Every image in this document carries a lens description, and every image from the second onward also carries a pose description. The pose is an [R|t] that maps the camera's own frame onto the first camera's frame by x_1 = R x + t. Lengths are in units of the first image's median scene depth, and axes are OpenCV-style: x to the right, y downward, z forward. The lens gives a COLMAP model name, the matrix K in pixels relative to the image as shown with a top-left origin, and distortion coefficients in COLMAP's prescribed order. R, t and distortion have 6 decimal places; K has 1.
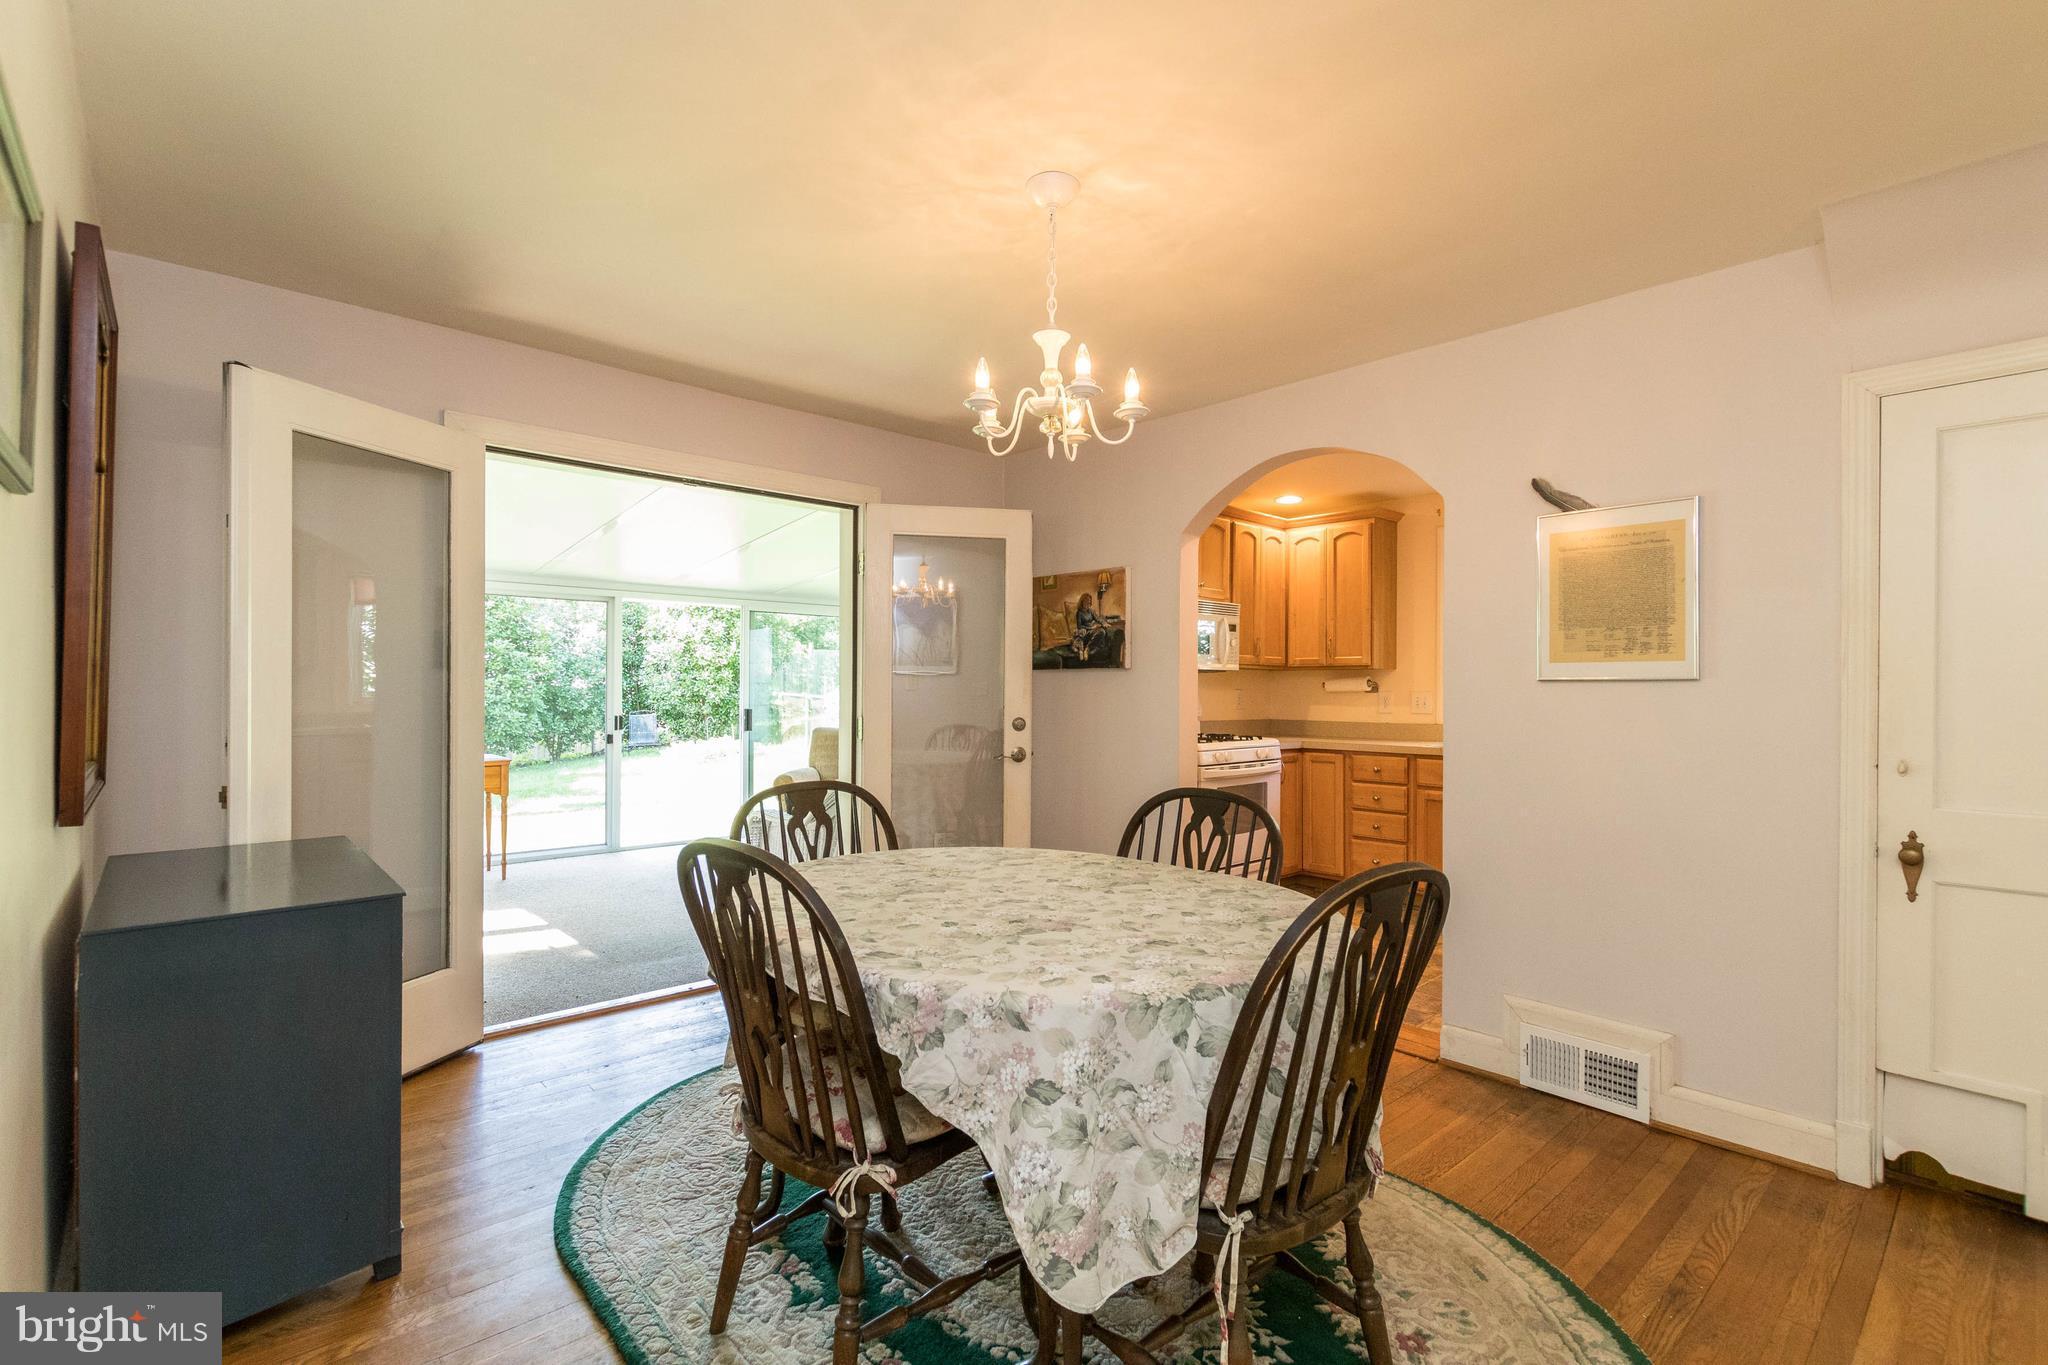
lens RADIAL K [[935.1, 0, 1068.5], [0, 935.1, 695.4], [0, 0, 1]] dist [0.000353, -0.000369]
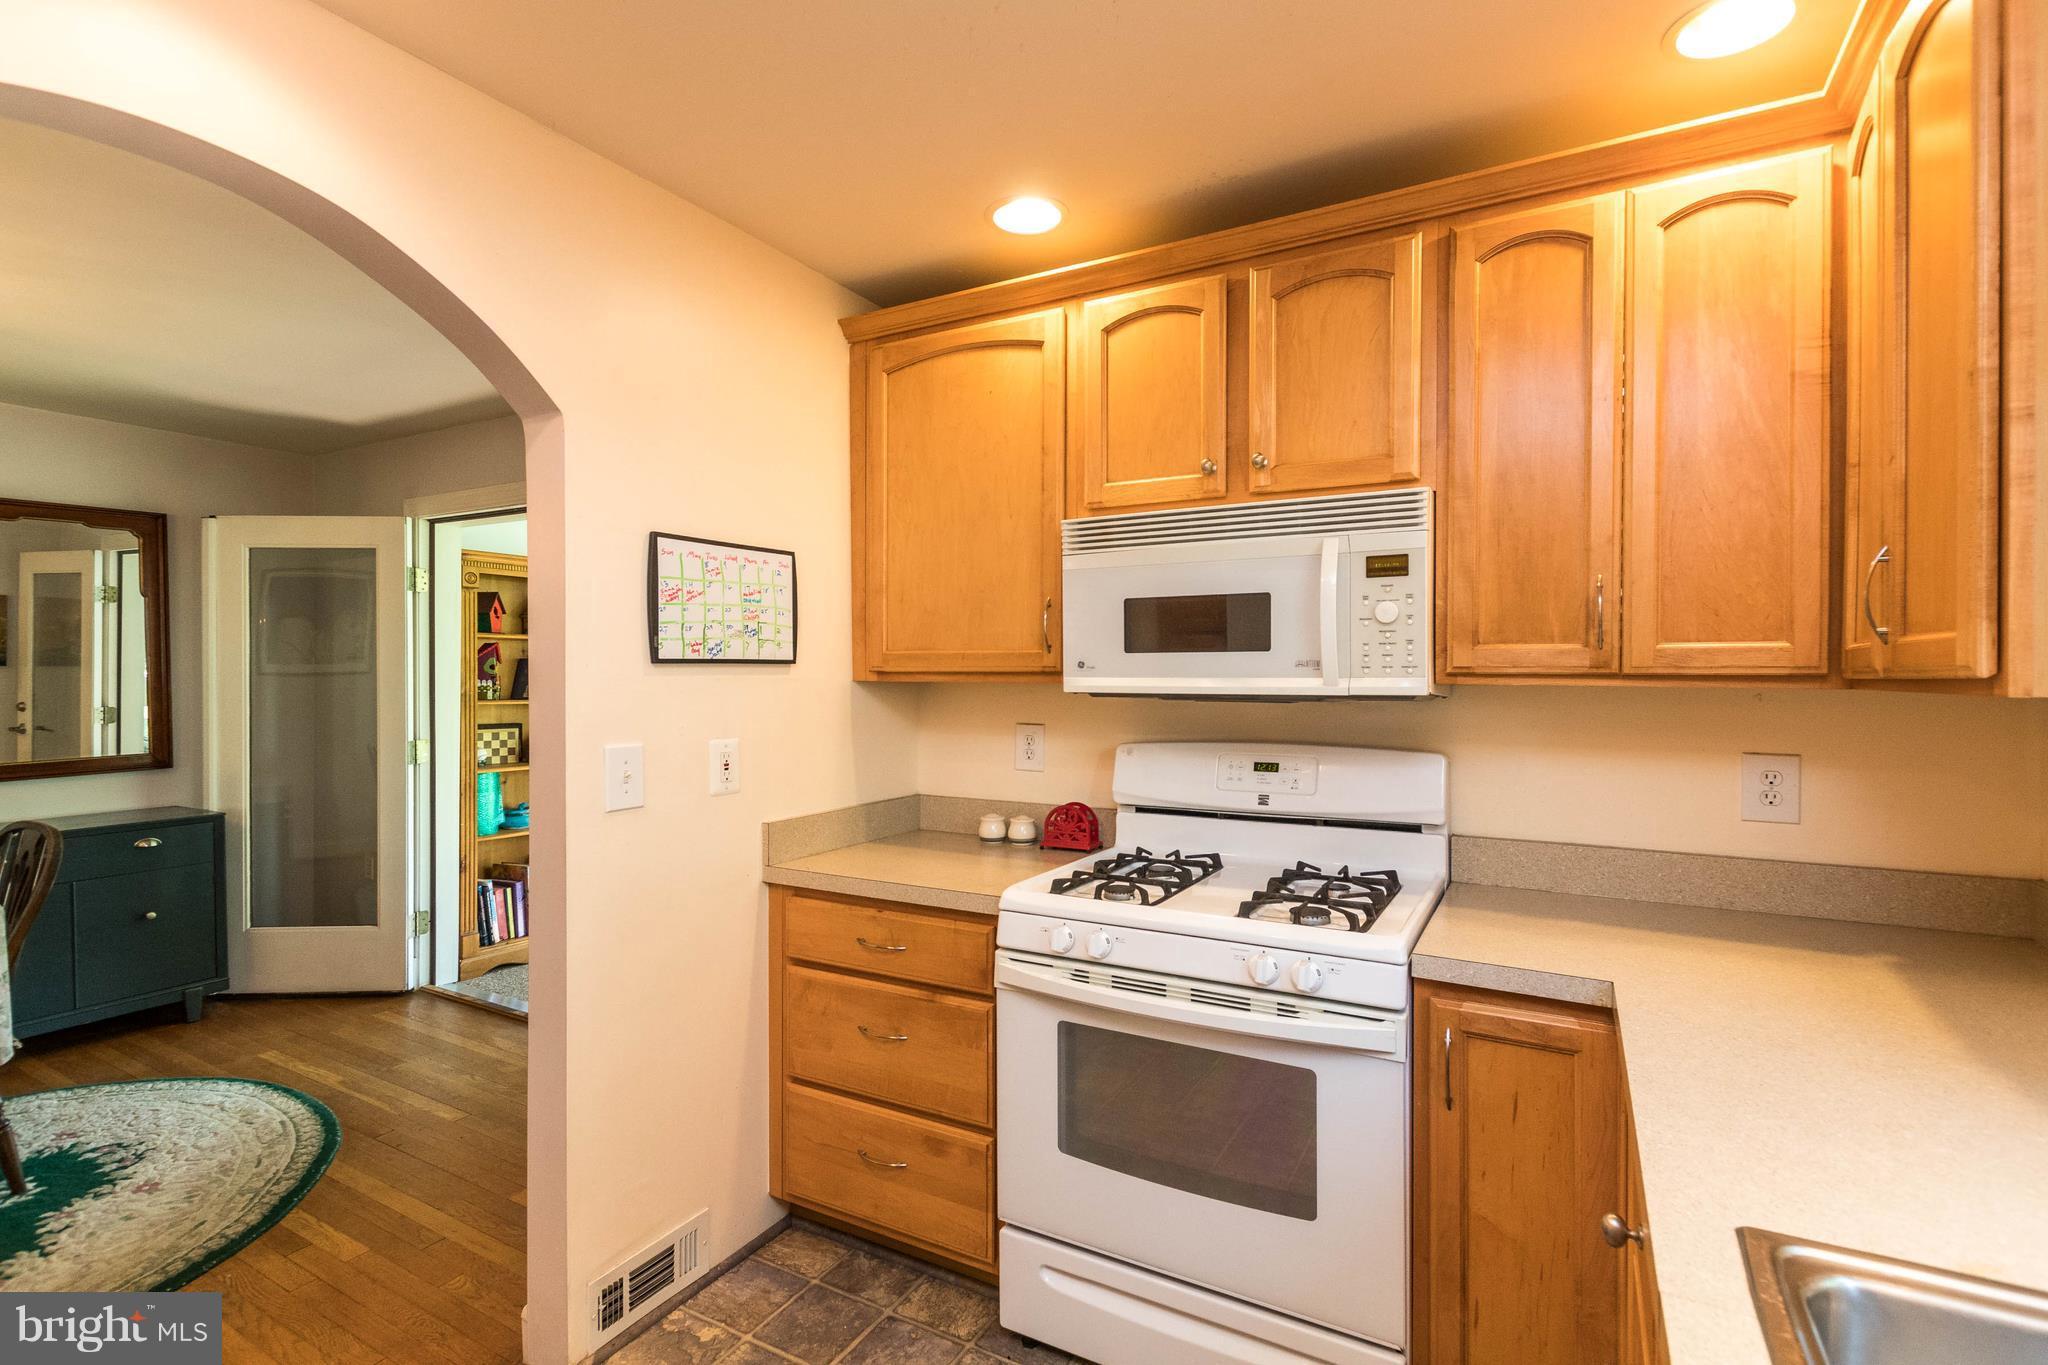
lens RADIAL K [[935.1, 0, 1043.4], [0, 935.1, 686.7], [0, 0, 1]] dist [0.000353, -0.000369]
pose [[0.291179, 0.003505, -0.956662, 0.440519], [-0.006589, 0.999977, 0.001658, -0.028949], [0.956646, 0.005821, 0.291196, 0.770597]]
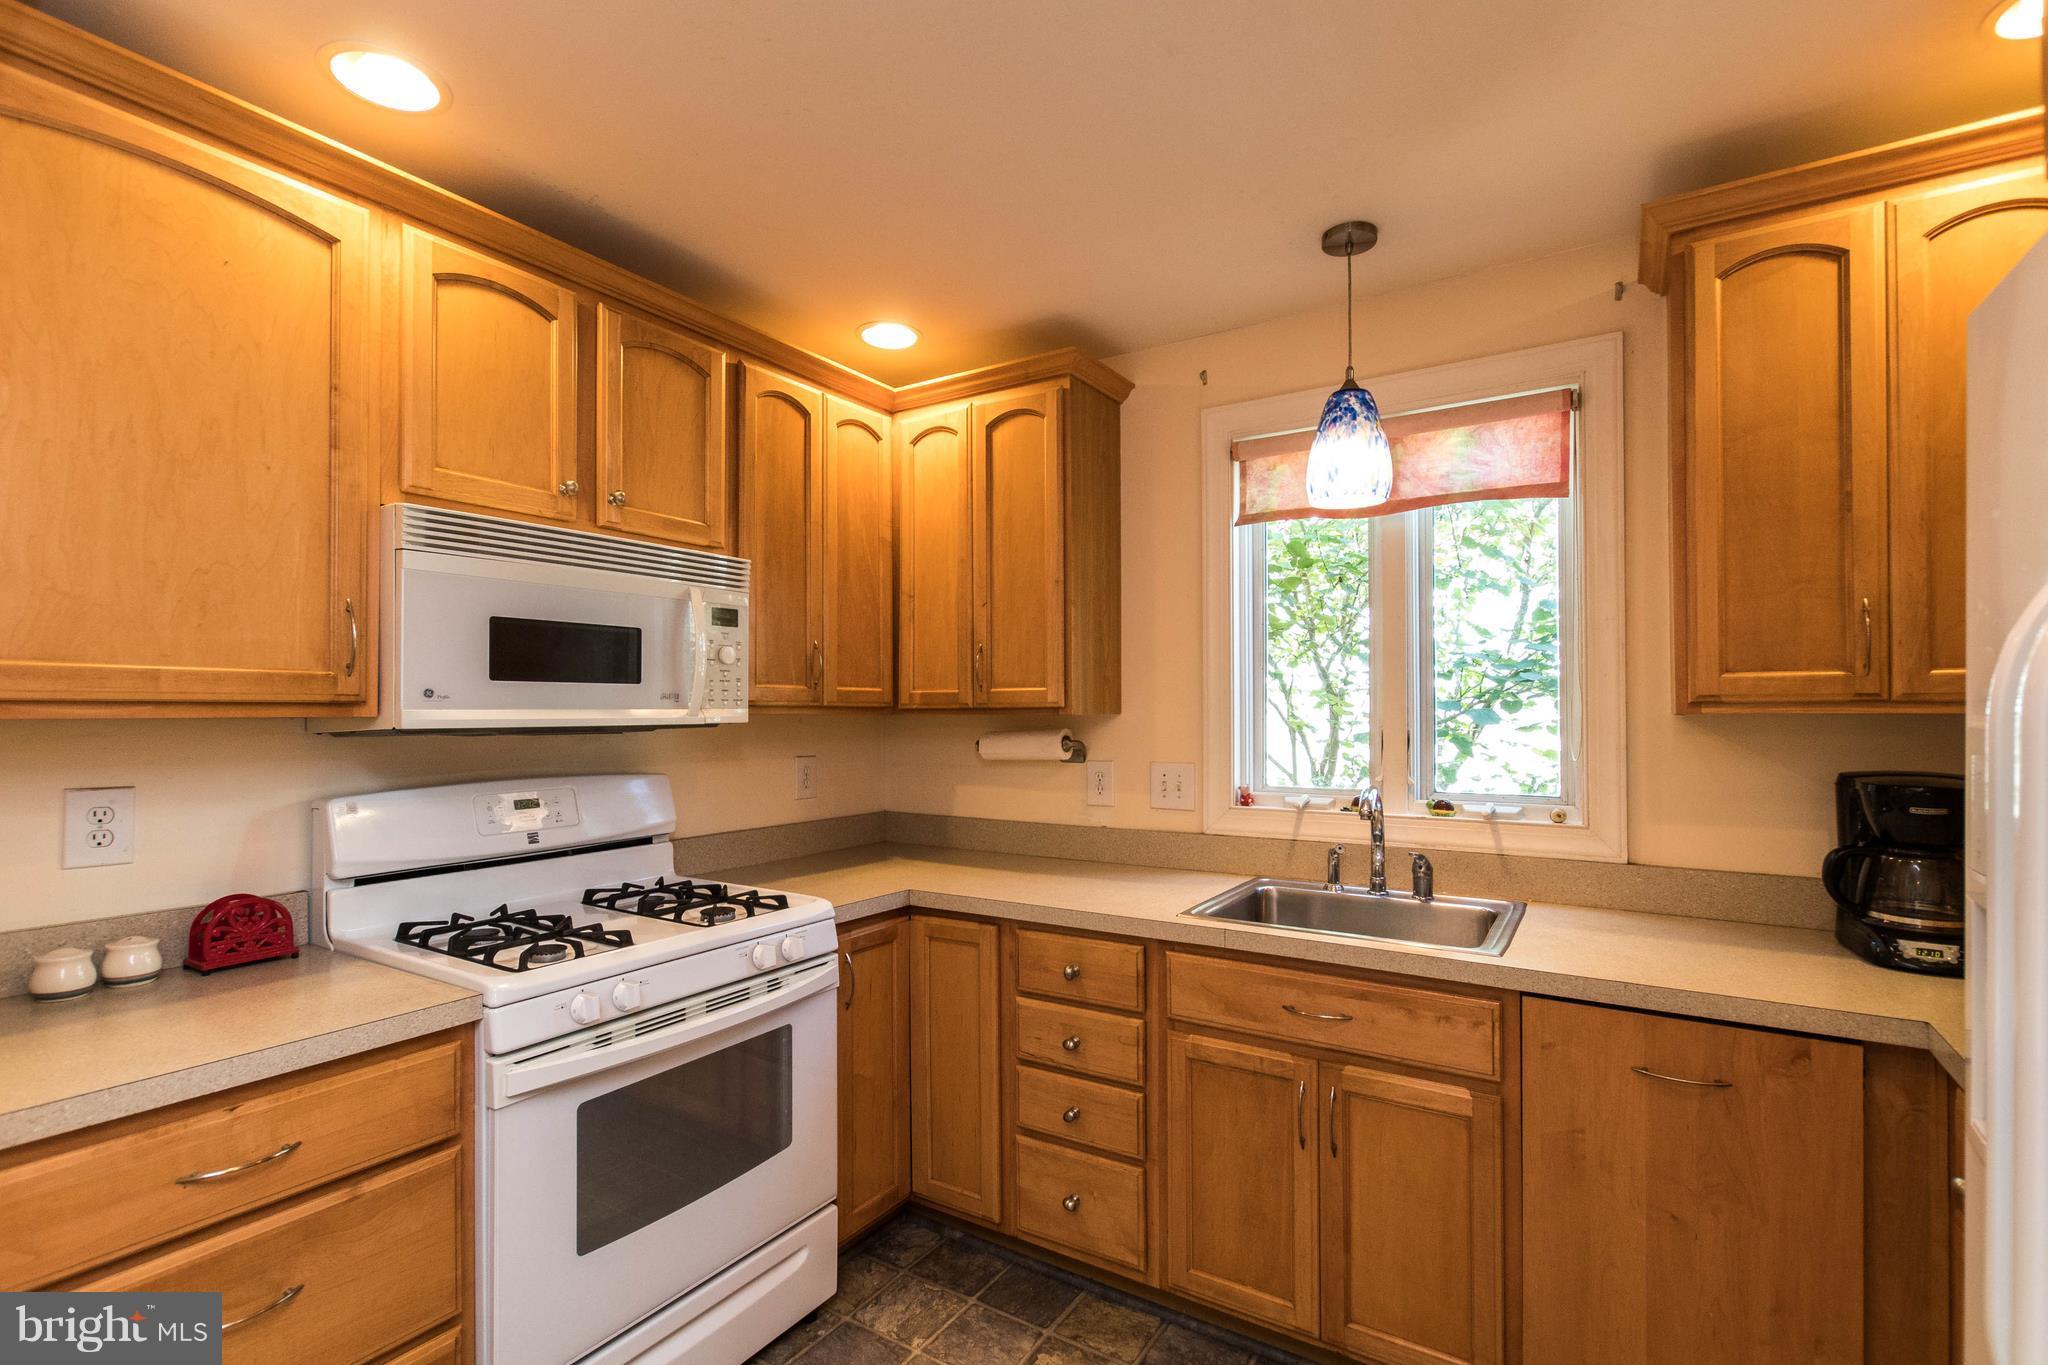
lens RADIAL K [[935.1, 0, 1039.0], [0, 935.1, 698.7], [0, 0, 1]] dist [0.000353, -0.000369]
pose [[0.973102, -0.003006, 0.230356, 0.208252], [0.006387, 0.999883, -0.013934, -0.030248], [-0.230287, 0.015030, 0.973007, 0.567787]]
